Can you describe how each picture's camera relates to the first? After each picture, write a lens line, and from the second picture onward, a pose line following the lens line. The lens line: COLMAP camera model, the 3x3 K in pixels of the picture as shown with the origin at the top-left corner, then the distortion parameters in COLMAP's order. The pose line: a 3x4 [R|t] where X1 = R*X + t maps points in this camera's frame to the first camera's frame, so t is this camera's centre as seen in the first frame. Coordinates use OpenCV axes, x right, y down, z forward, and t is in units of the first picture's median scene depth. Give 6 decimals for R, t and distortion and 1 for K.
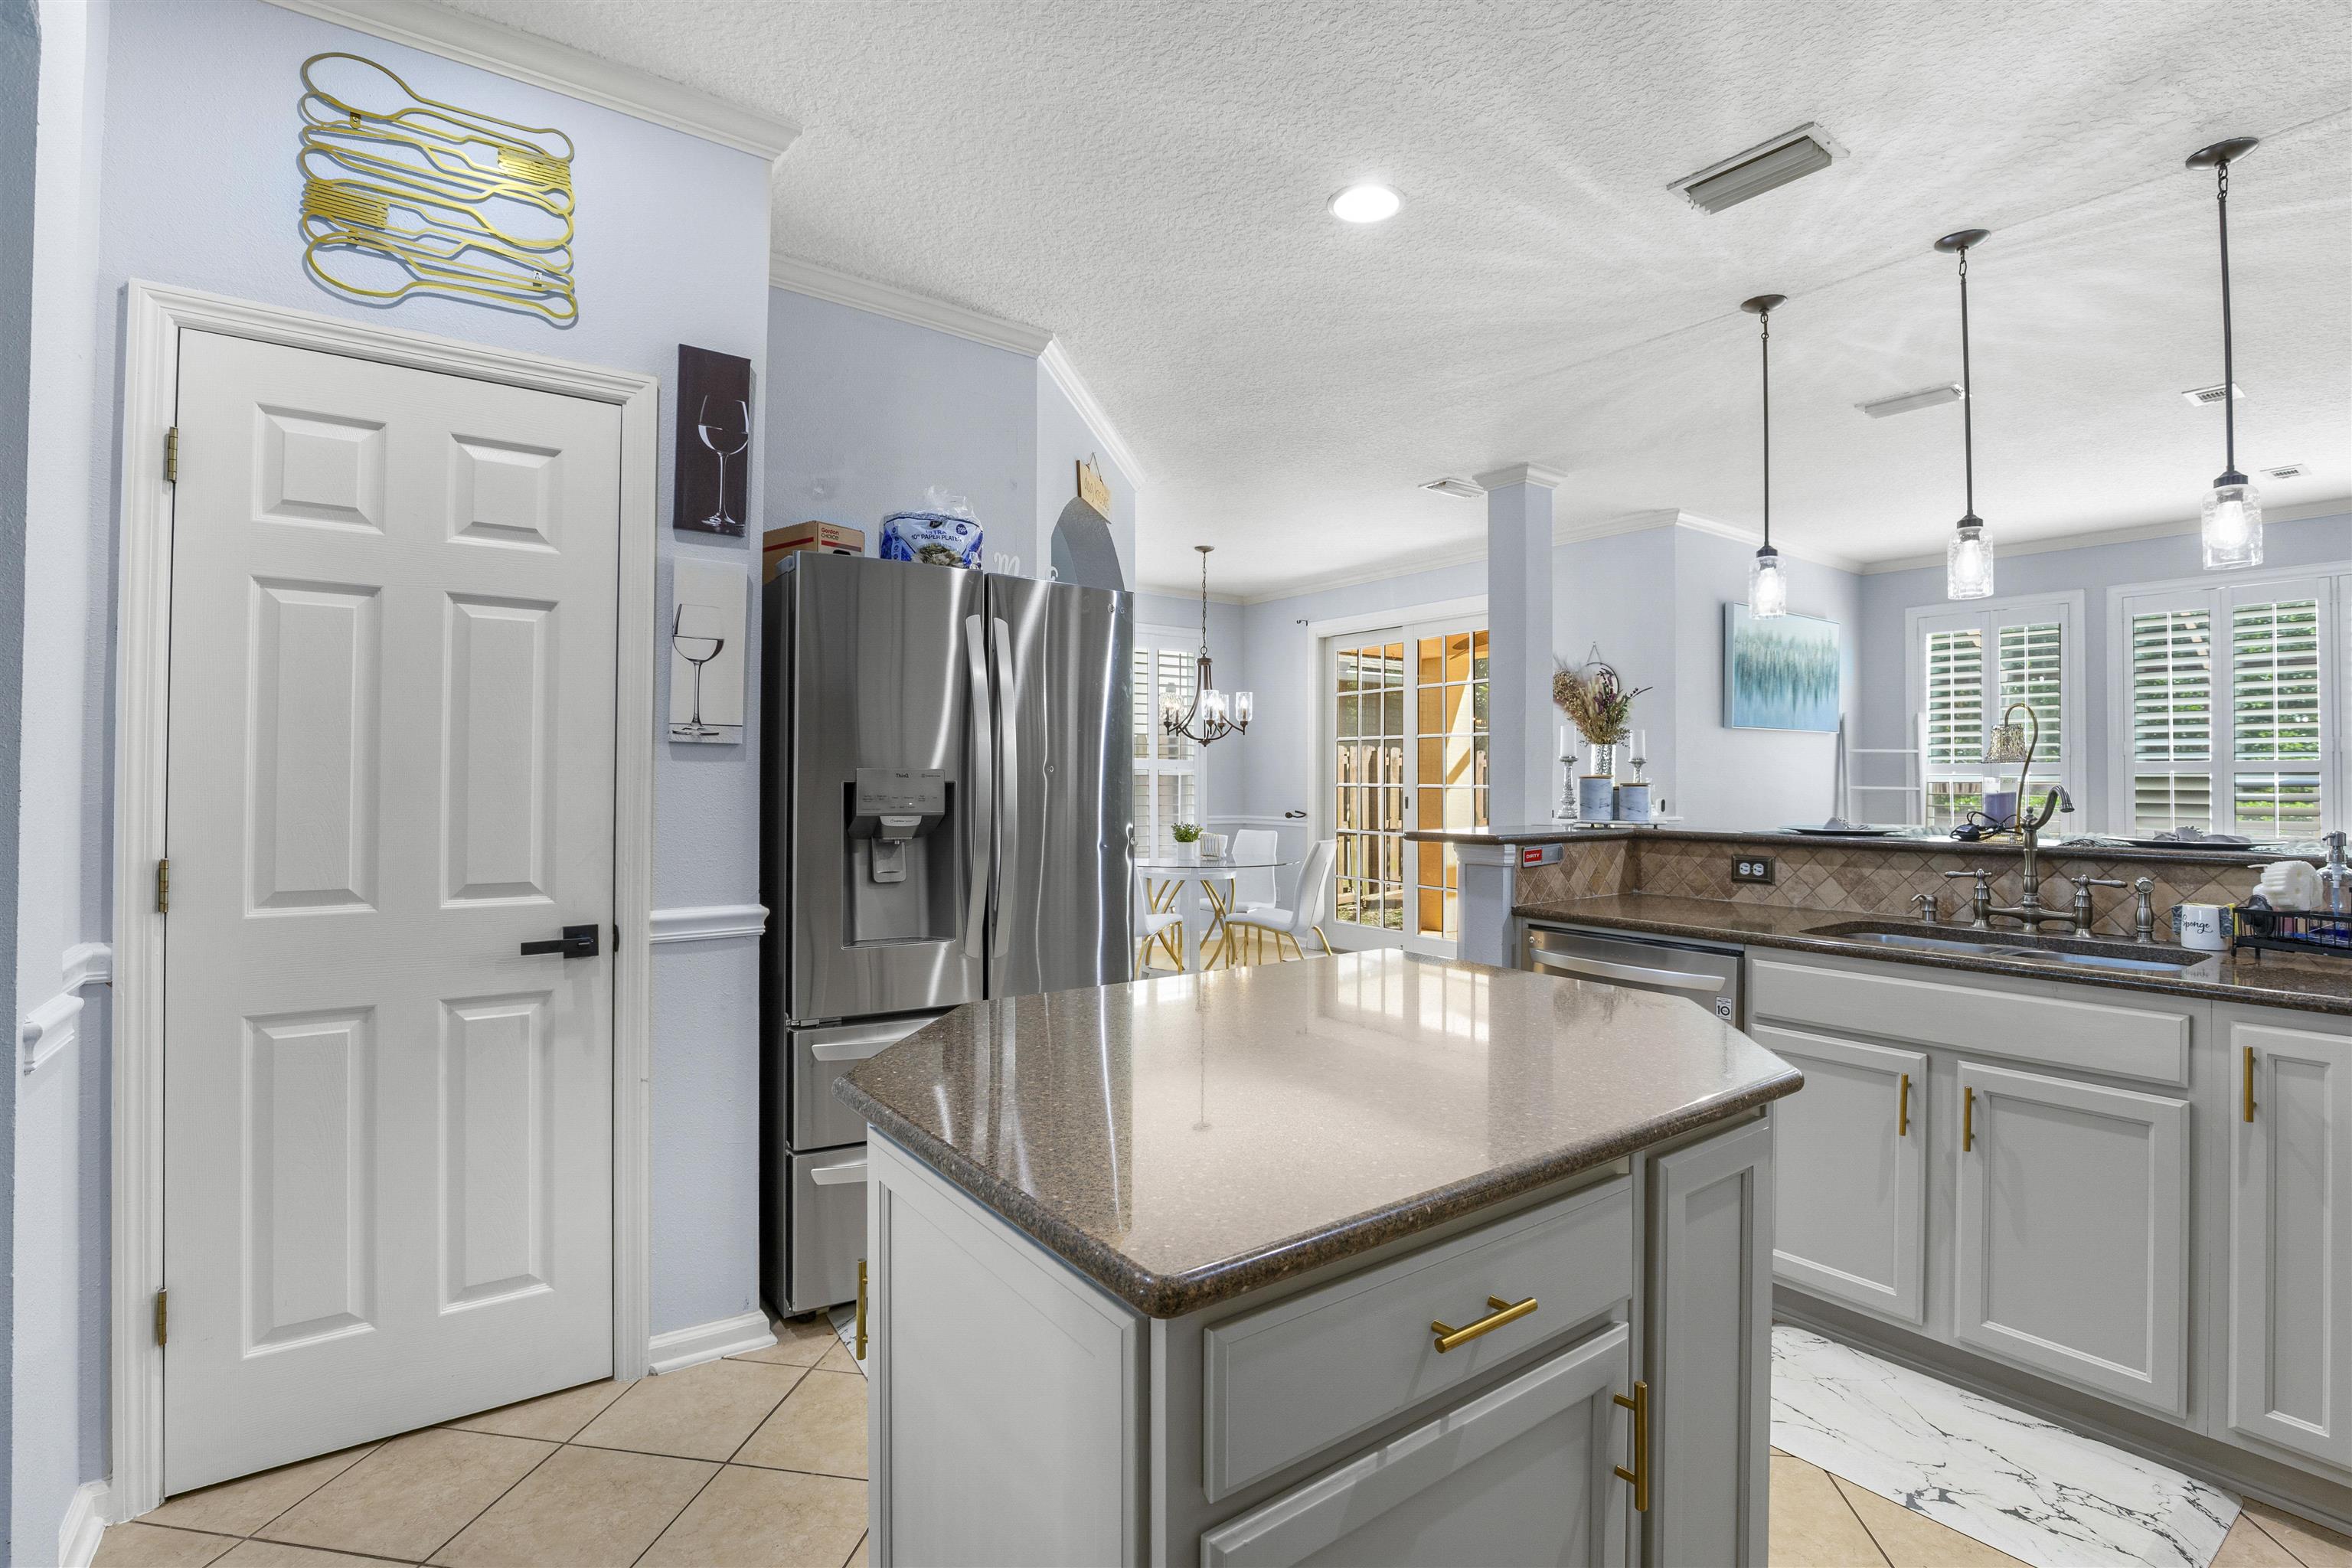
lens RADIAL K [[1090.7, 0, 1174.0], [0, 1090.7, 767.6], [0, 0, 1]] dist [-0.047664, 0.011103]
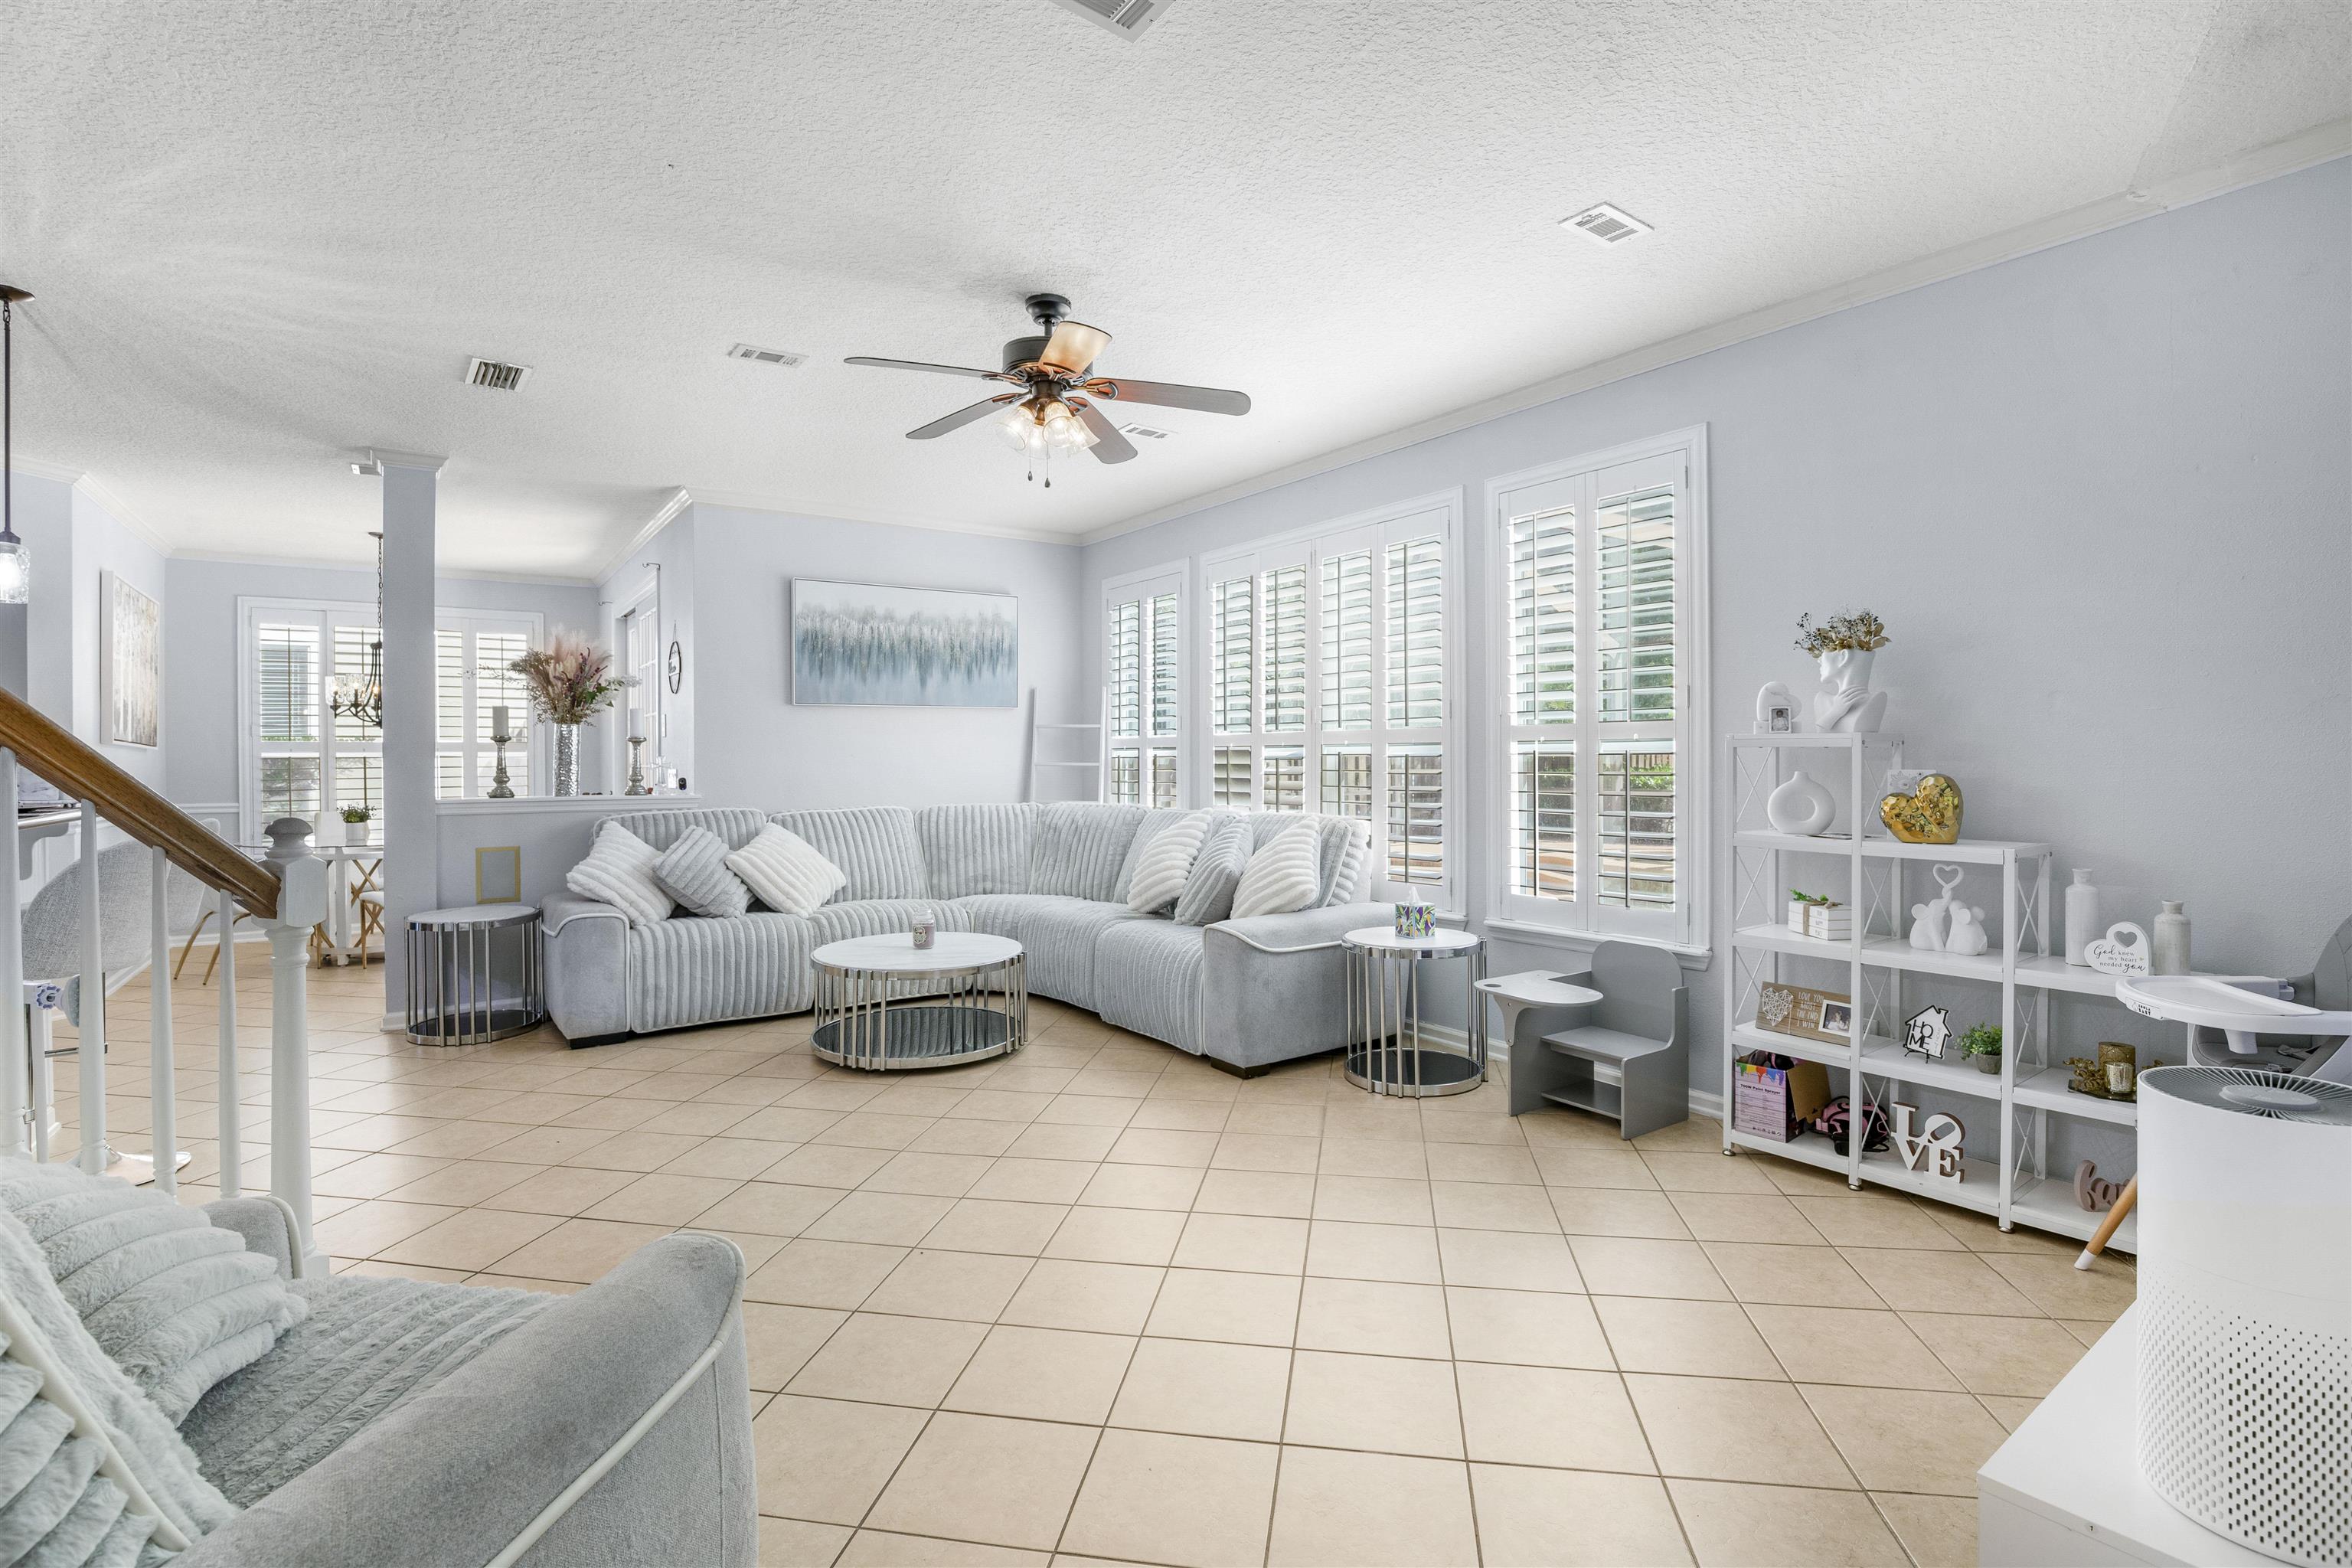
lens RADIAL K [[1087.9, 0, 1182.9], [0, 1087.9, 757.0], [0, 0, 1]] dist [-0.035112, 0.000378]
pose [[0.999944, -0.009759, -0.004040, 1.768323], [0.009794, 0.999915, 0.008573, 0.012078], [0.003956, -0.008612, 0.999955, 0.007072]]
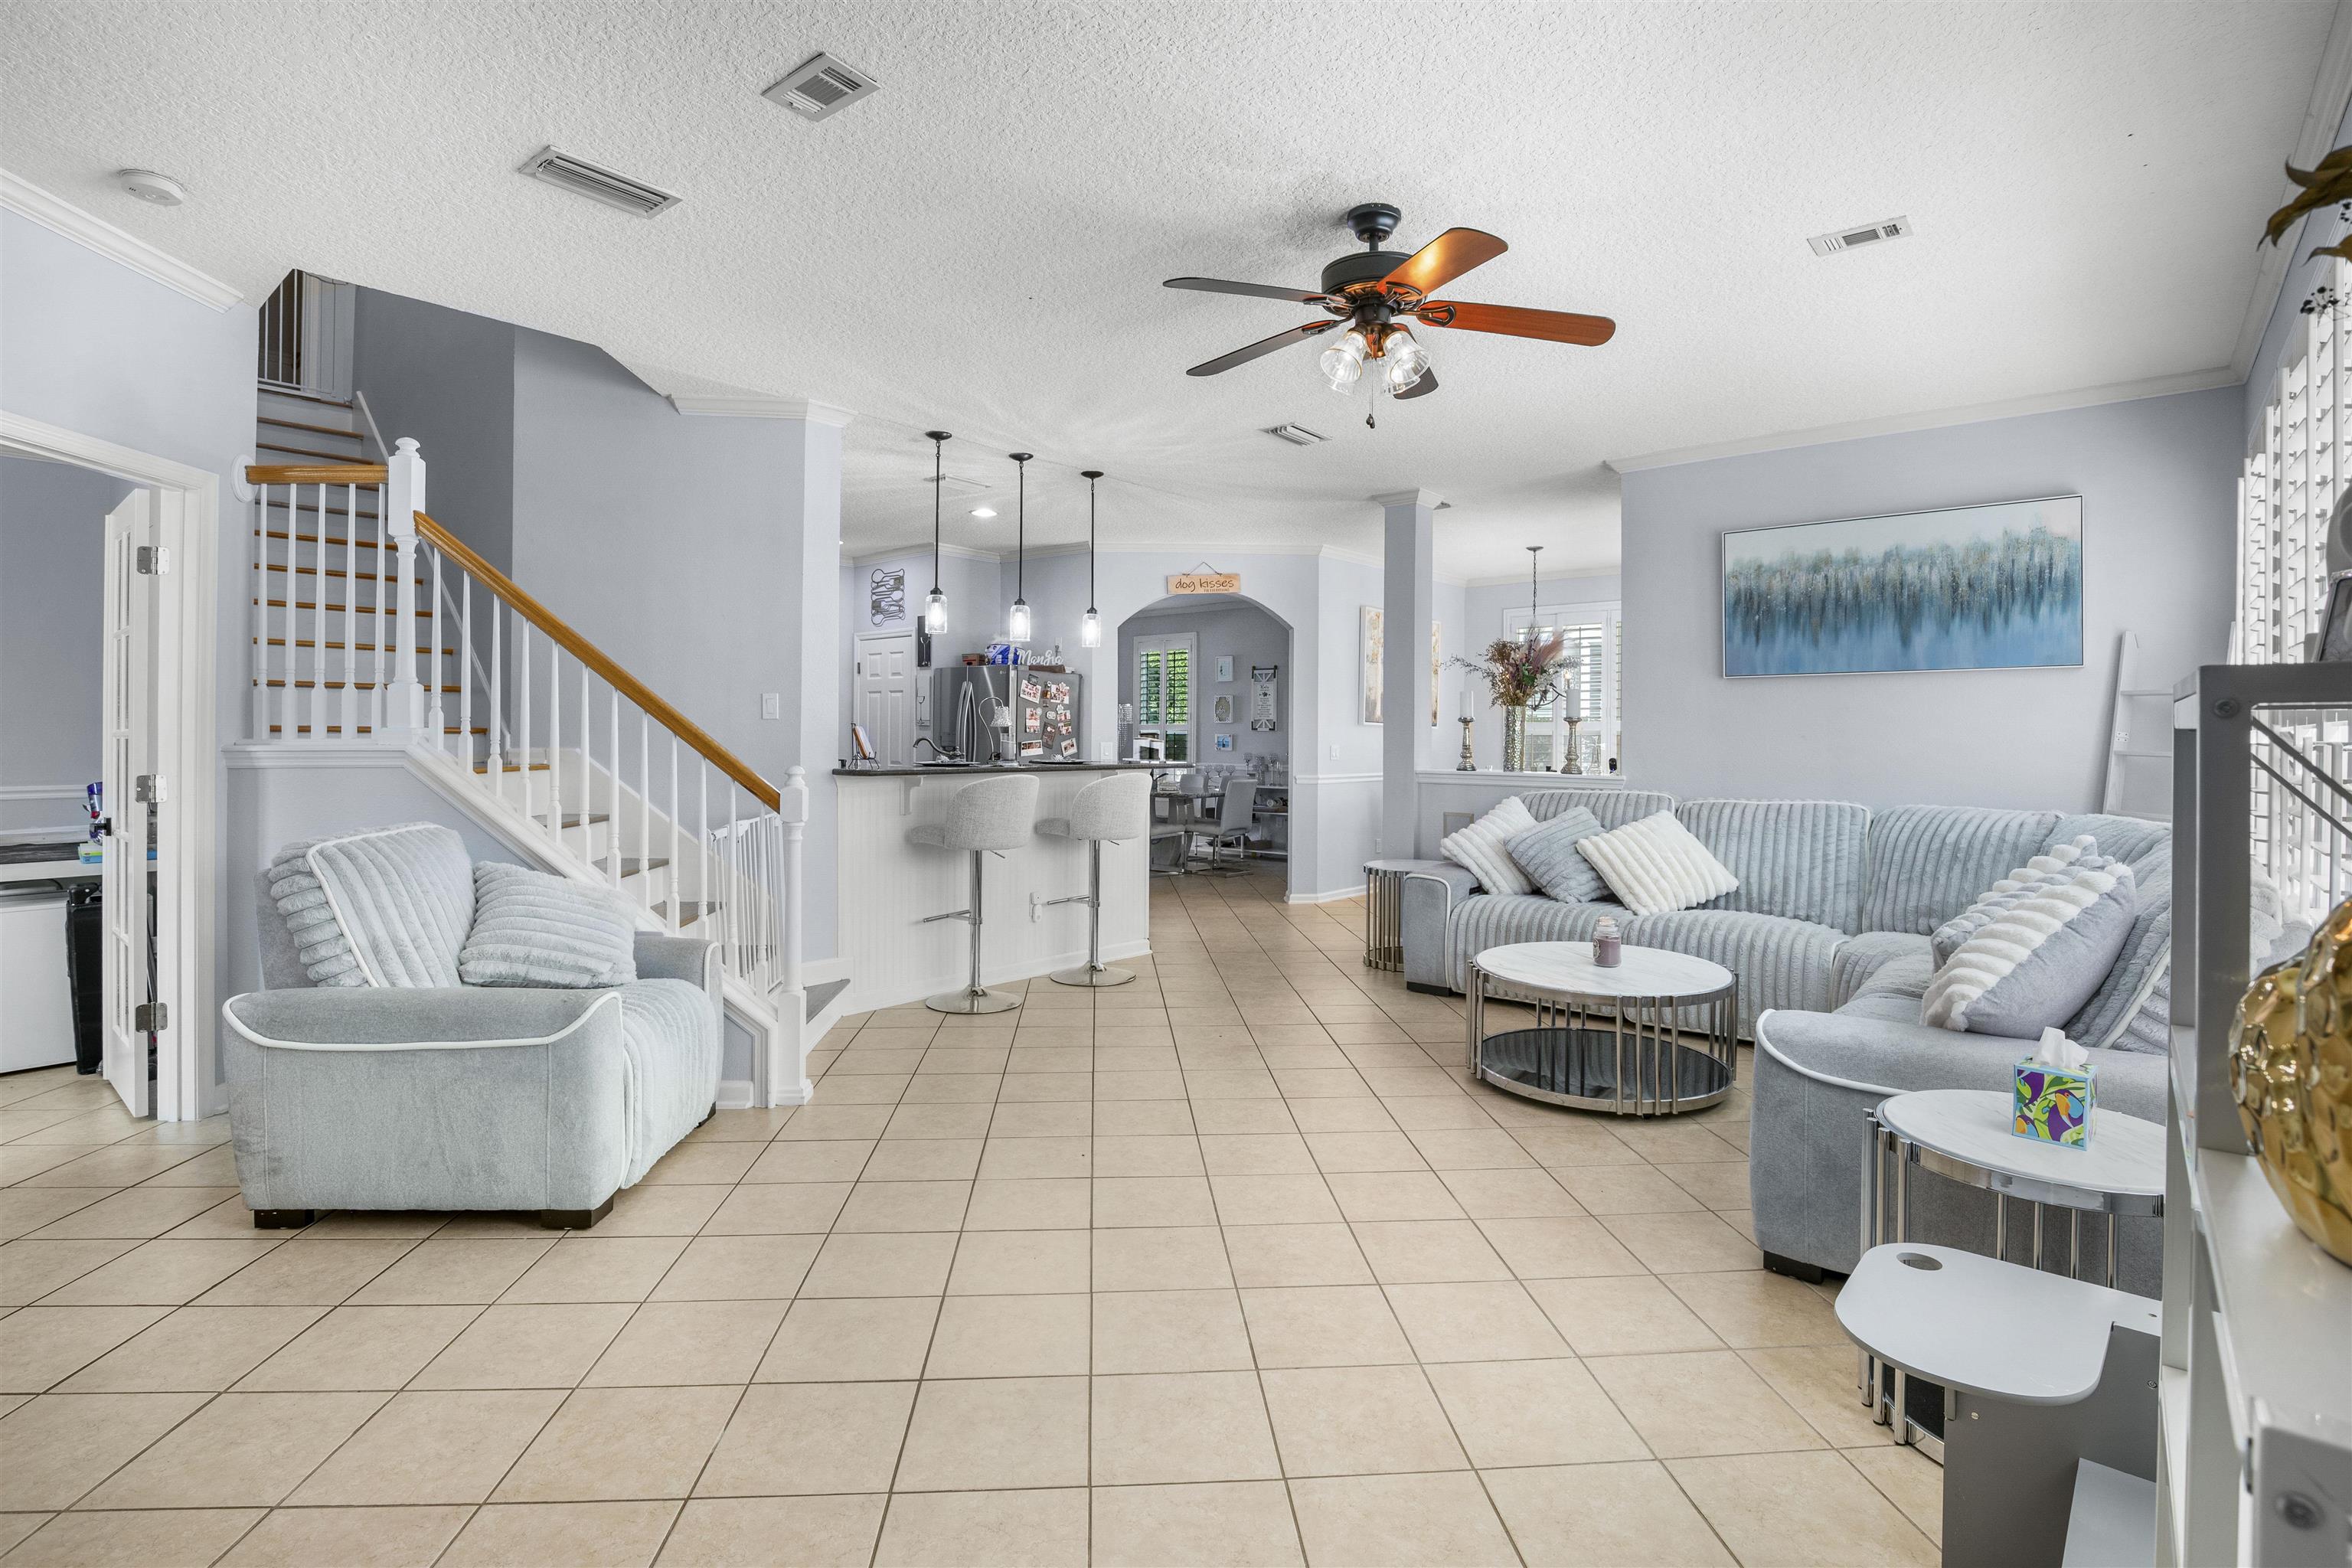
lens RADIAL K [[1102.3, 0, 1180.0], [0, 1102.3, 737.0], [0, 0, 1]] dist [-0.033154, 0.000297]
pose [[0.232128, -0.002140, -0.972683, 2.551690], [0.001872, 0.999997, -0.001754, 0.021516], [0.972683, -0.001414, 0.232131, 0.748318]]
